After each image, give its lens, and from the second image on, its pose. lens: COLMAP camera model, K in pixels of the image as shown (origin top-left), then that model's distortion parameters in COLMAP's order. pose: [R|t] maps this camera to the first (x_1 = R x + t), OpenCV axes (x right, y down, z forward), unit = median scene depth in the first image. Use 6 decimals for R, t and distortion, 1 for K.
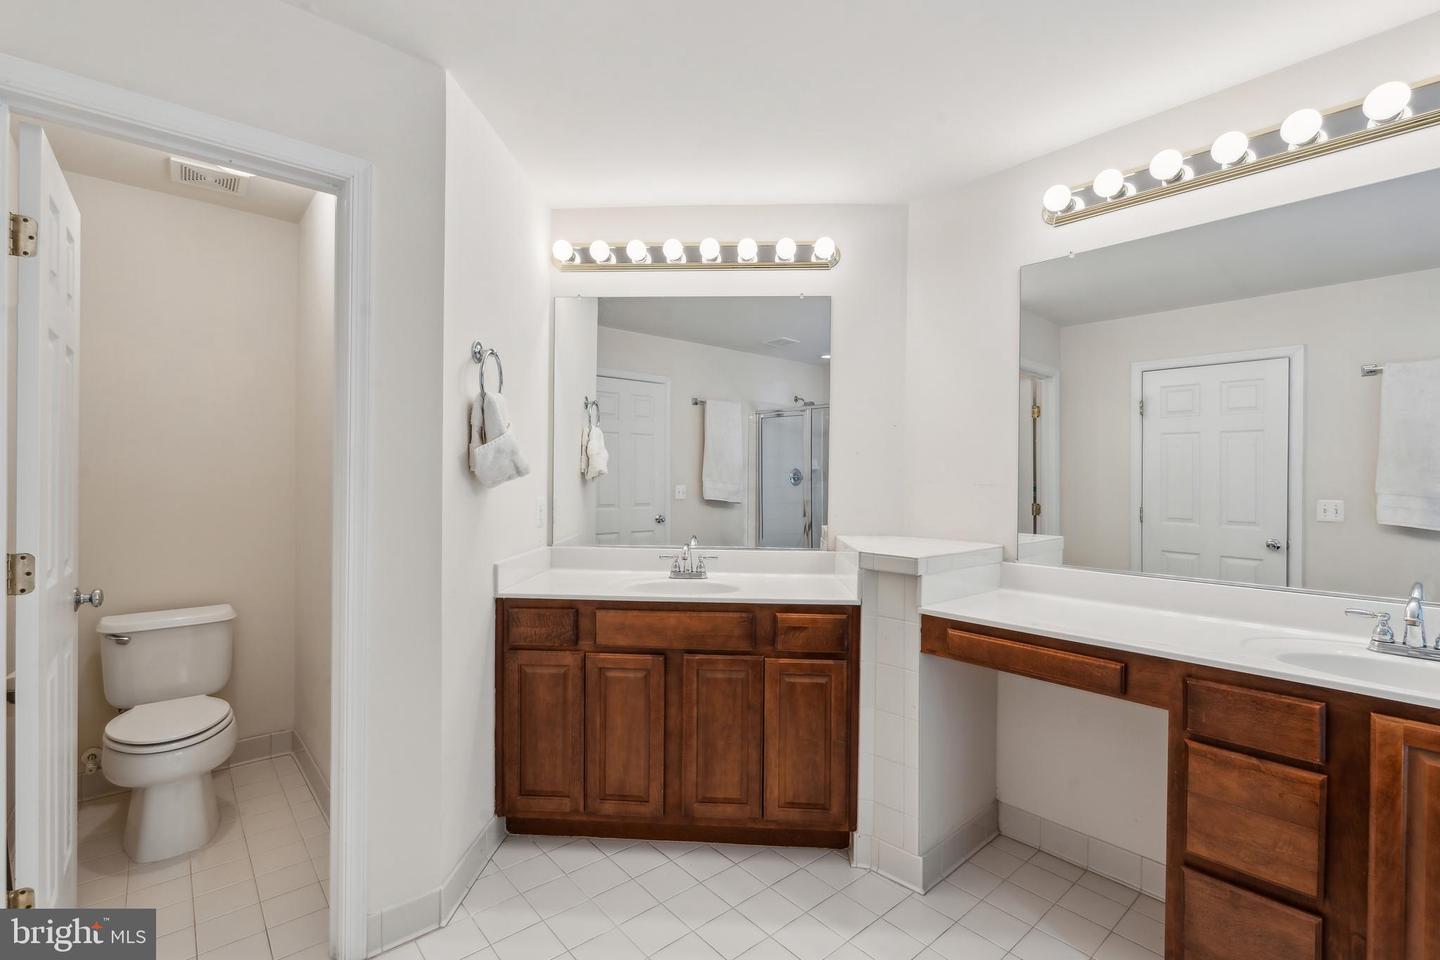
lens RADIAL K [[651.9, 0, 718.2], [0, 651.9, 479.4], [0, 0, 1]] dist [-0.003994, 0.000982]
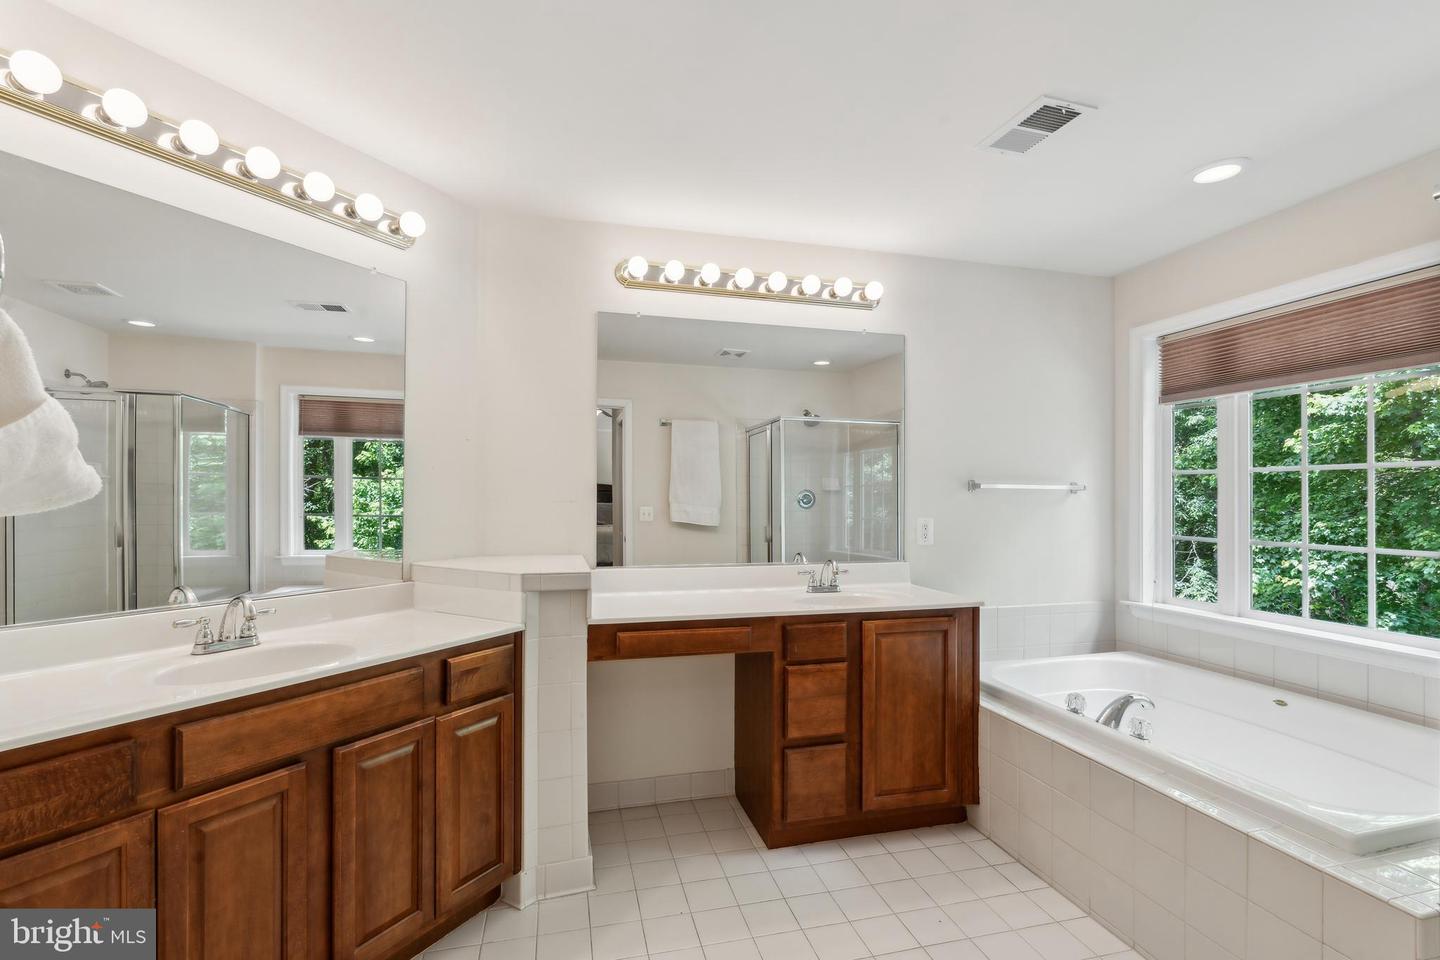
lens RADIAL K [[651.9, 0, 722.1], [0, 651.9, 490.6], [0, 0, 1]] dist [-0.003994, 0.000982]
pose [[0.433849, 0.002127, 0.900983, -0.510781], [0.001164, 0.999995, -0.002921, -0.007027], [-0.900985, 0.002316, 0.433844, 0.326611]]
